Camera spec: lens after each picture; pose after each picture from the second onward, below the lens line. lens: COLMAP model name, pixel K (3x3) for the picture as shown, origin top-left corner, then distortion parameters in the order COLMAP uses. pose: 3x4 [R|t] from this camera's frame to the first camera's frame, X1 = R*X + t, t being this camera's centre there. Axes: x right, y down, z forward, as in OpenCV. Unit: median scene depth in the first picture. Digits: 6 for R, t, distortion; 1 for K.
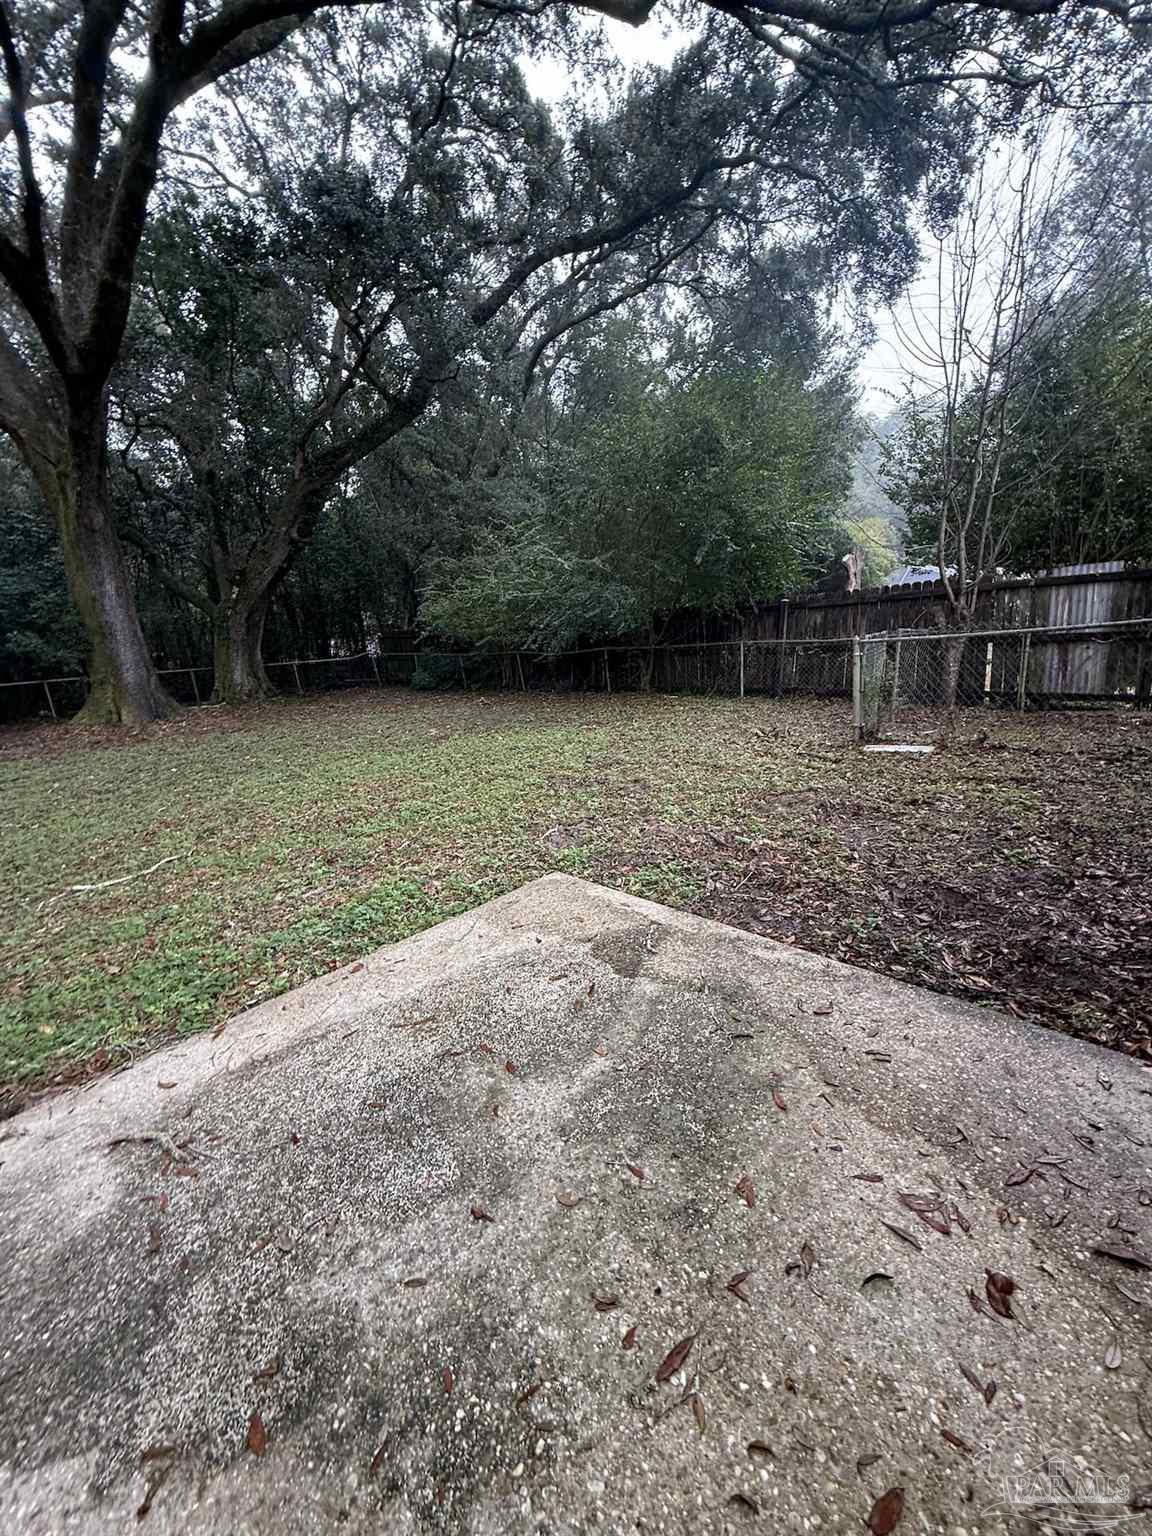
lens RADIAL K [[616.9, 0, 578.4], [0, 616.9, 764.4], [0, 0, 1]] dist [0.000309, 0.000036]
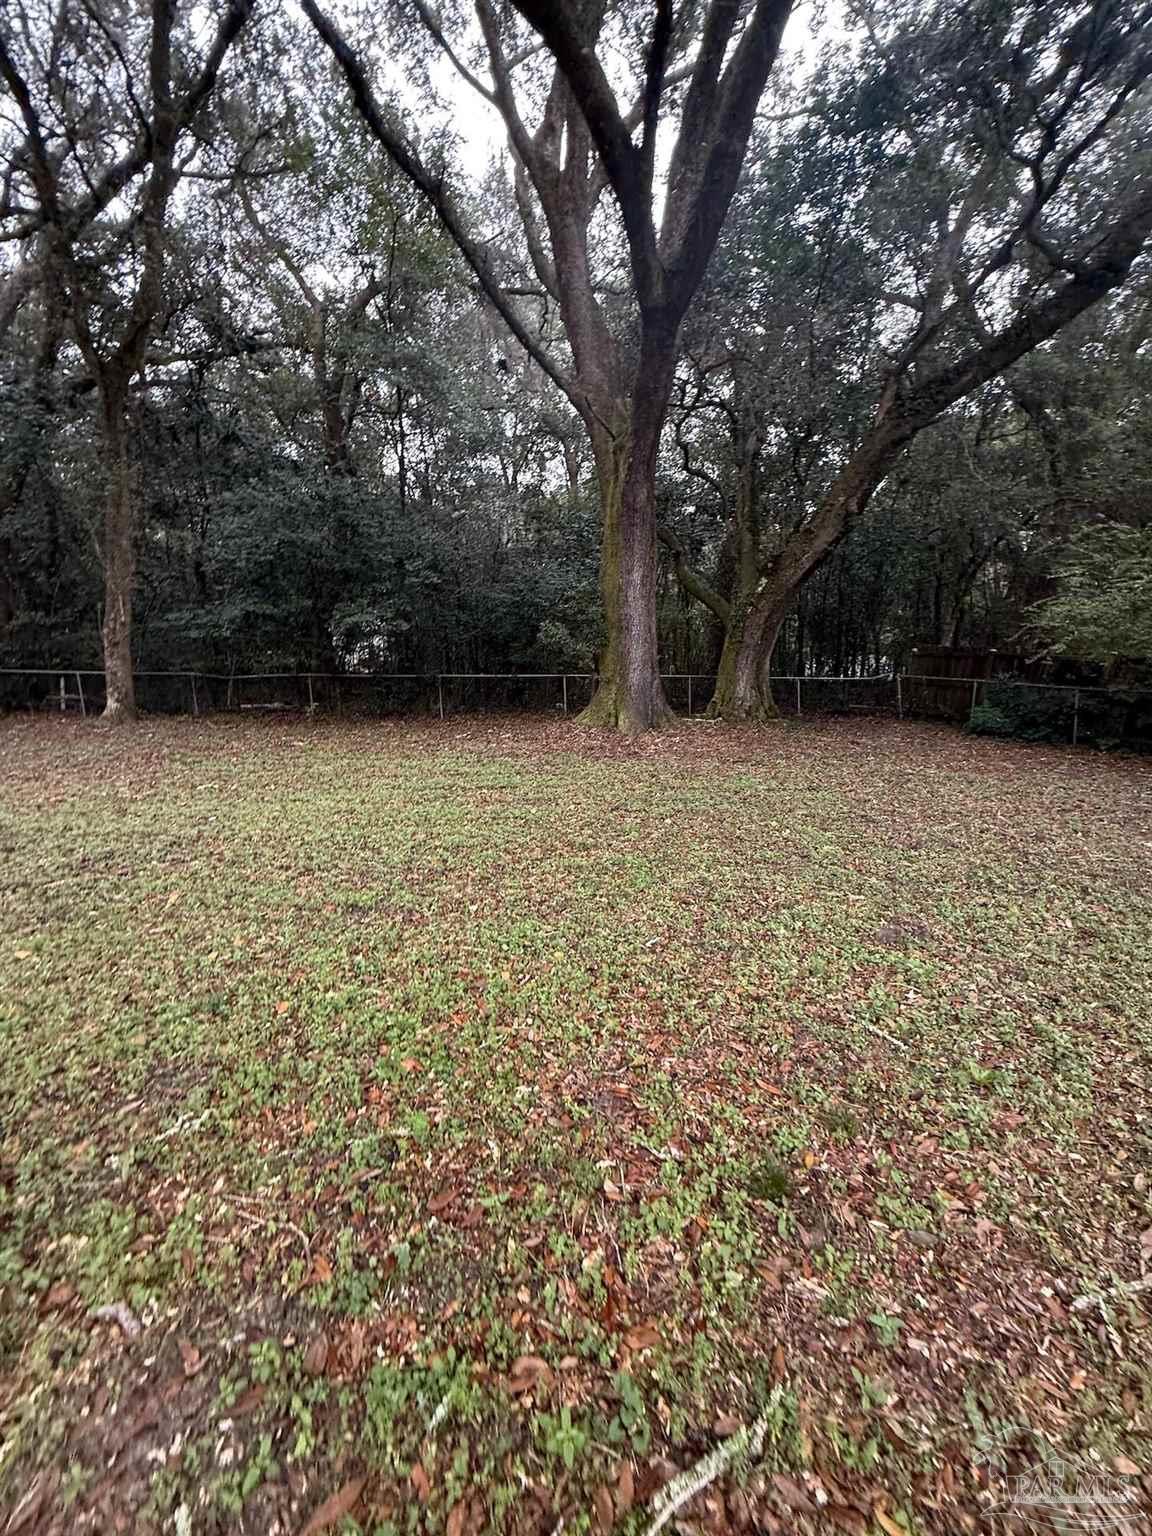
lens RADIAL K [[616.9, 0, 576.6], [0, 616.9, 768.7], [0, 0, 1]] dist [0.000309, 0.000036]
pose [[0.756519, 0.176954, -0.629577, -0.198230], [-0.193668, 0.980134, 0.042767, -0.033881], [0.624638, 0.089575, 0.775760, 0.257965]]
